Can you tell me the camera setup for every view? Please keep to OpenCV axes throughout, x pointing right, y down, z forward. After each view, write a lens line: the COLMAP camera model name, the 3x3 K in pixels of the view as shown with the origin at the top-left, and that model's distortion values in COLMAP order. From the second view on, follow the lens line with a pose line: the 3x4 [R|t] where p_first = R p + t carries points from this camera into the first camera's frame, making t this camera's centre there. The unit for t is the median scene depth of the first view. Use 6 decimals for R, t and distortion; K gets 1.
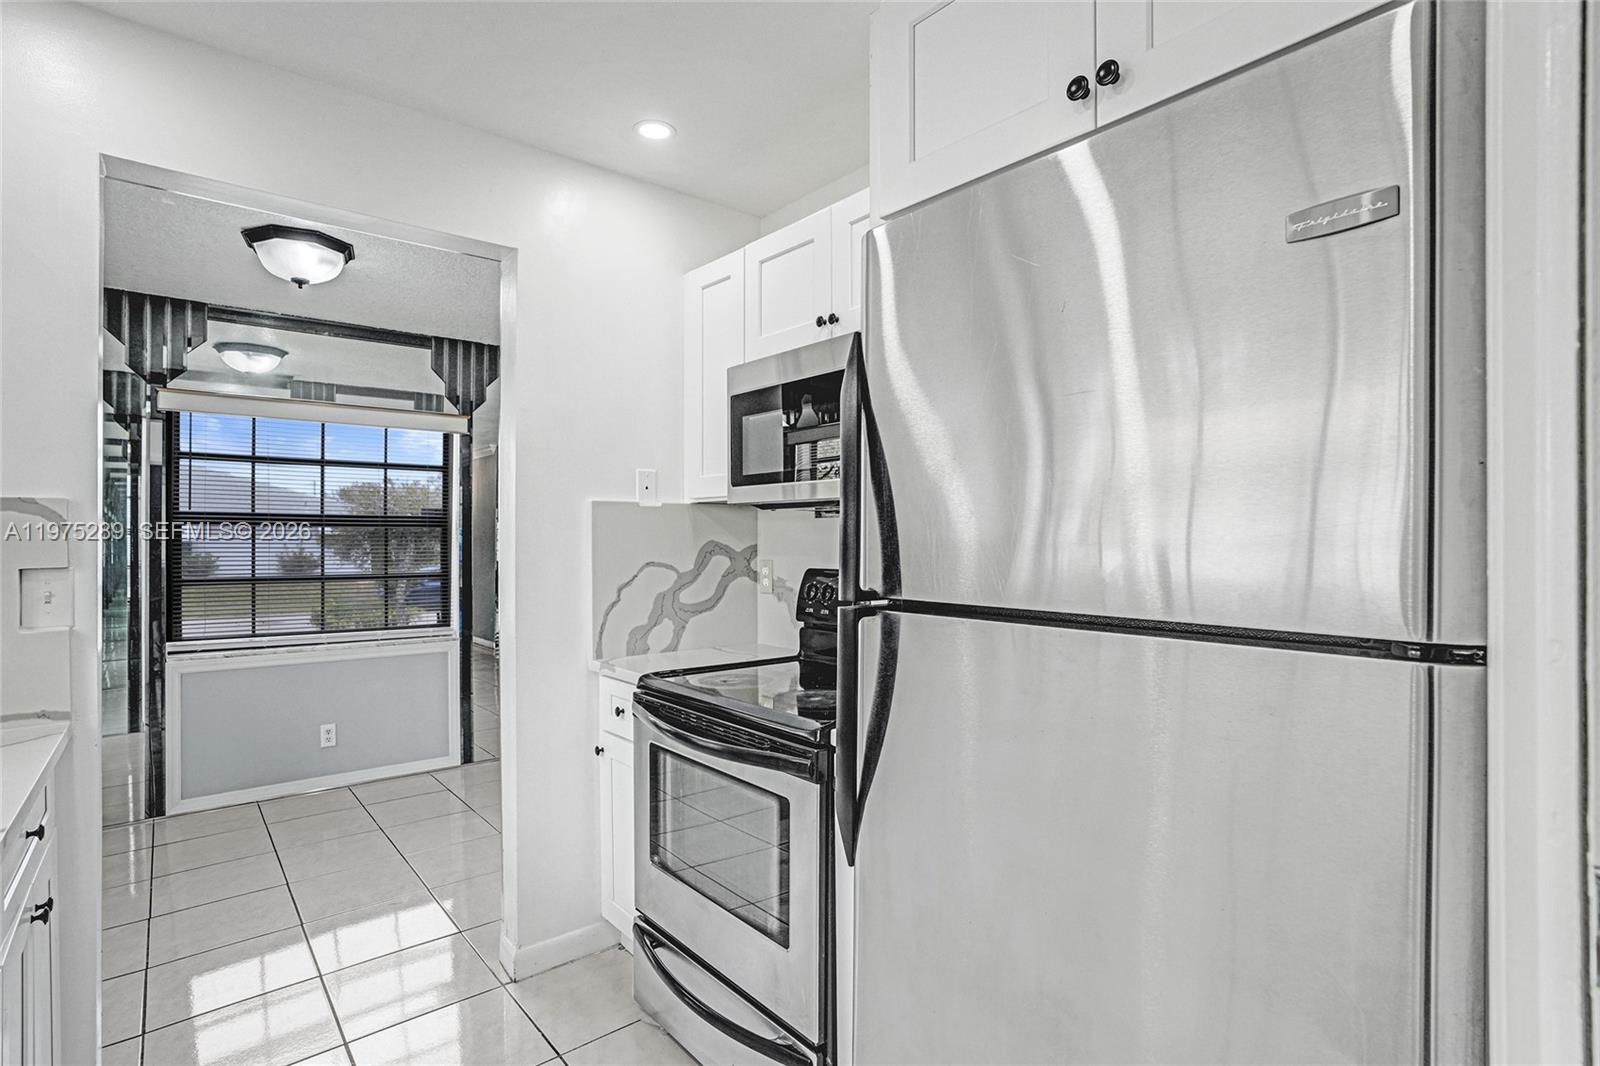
lens RADIAL K [[770.9, 0, 799.5], [0, 770.9, 532.1], [0, 0, 1]] dist [-0.052094, 0.020309]
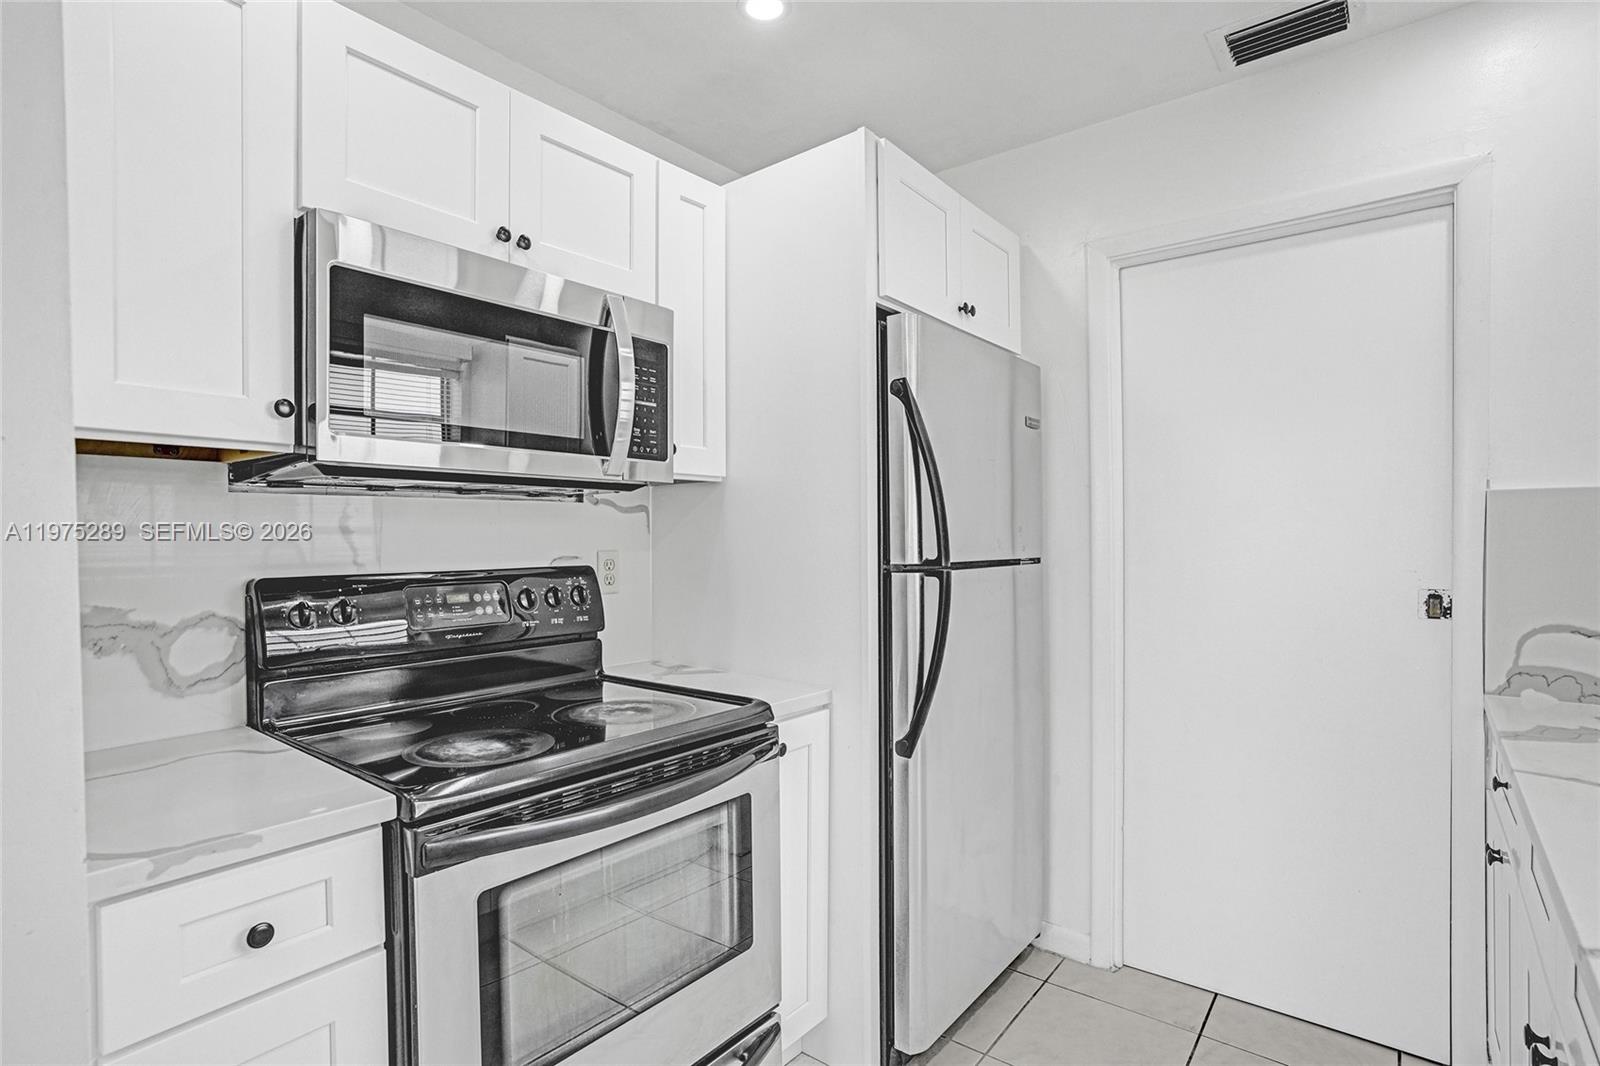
lens RADIAL K [[770.9, 0, 805.0], [0, 770.9, 542.3], [0, 0, 1]] dist [-0.052094, 0.020309]
pose [[-0.198902, -0.005214, 0.980006, -0.831291], [-0.001848, 0.999986, 0.004945, 0.021434], [-0.980018, -0.000828, -0.198909, 0.951969]]
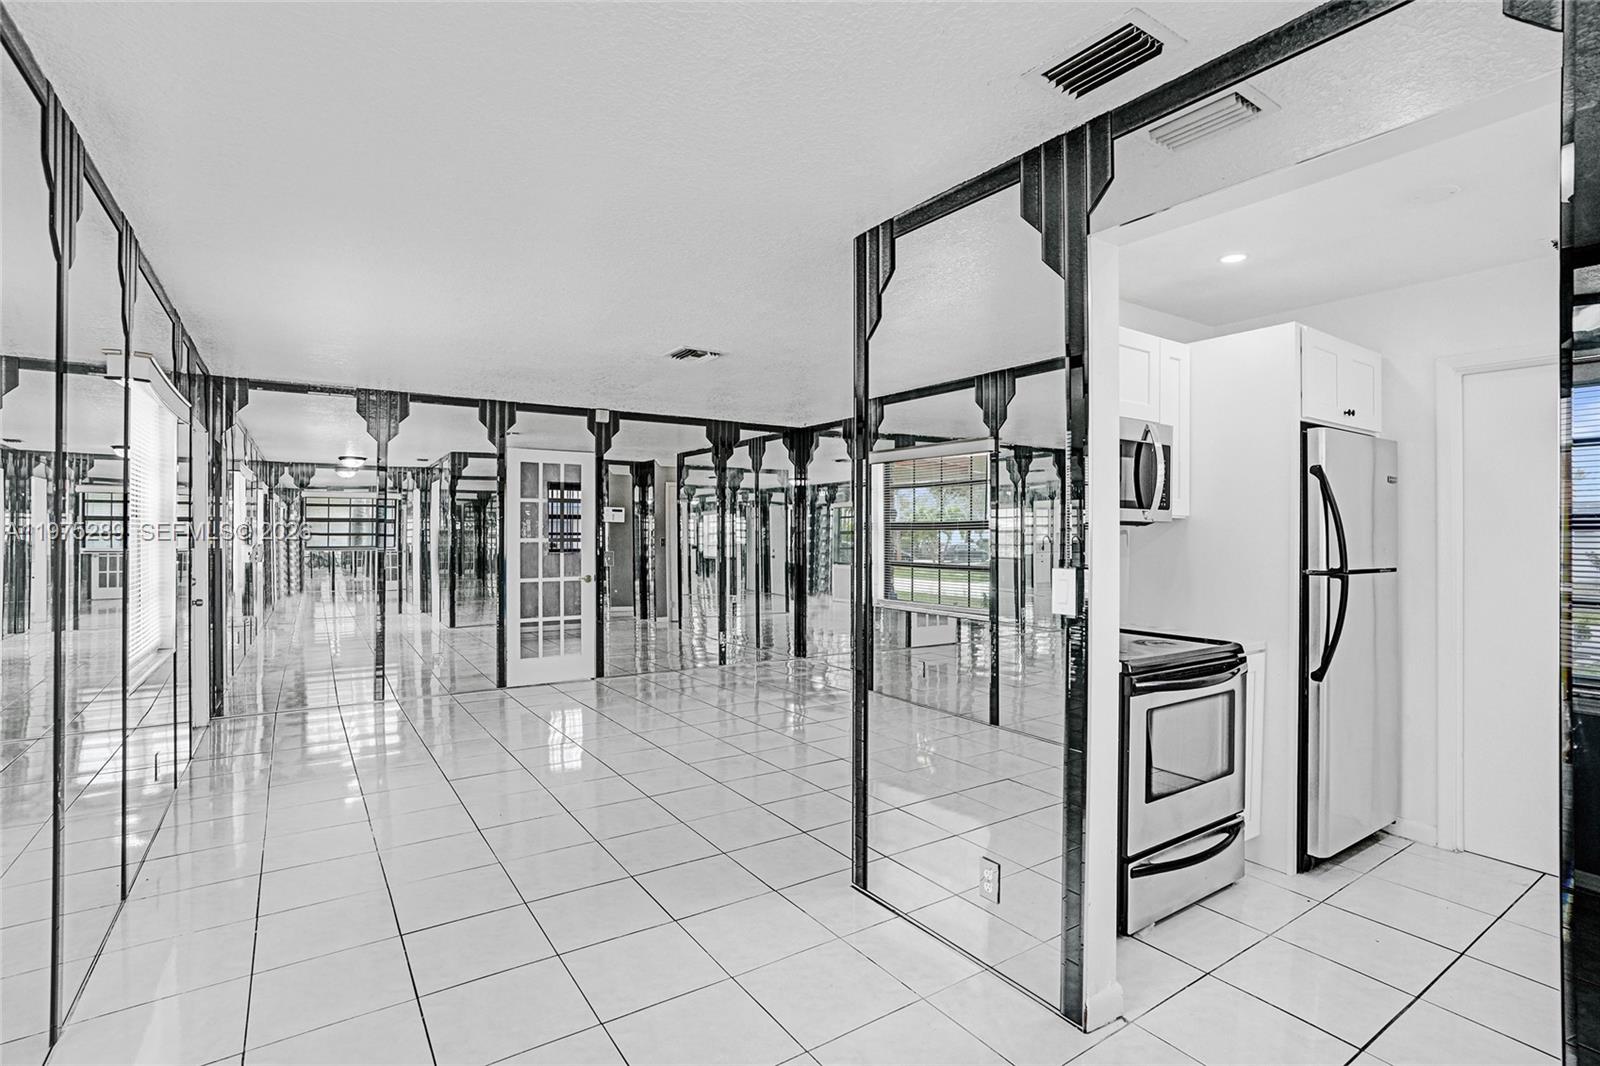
lens RADIAL K [[770.9, 0, 788.8], [0, 770.9, 523.9], [0, 0, 1]] dist [-0.052094, 0.020309]
pose [[0.109693, 0.009953, 0.993916, -1.612099], [-0.017425, 0.999815, -0.008089, -0.012342], [-0.993813, -0.016431, 0.109846, 1.556281]]
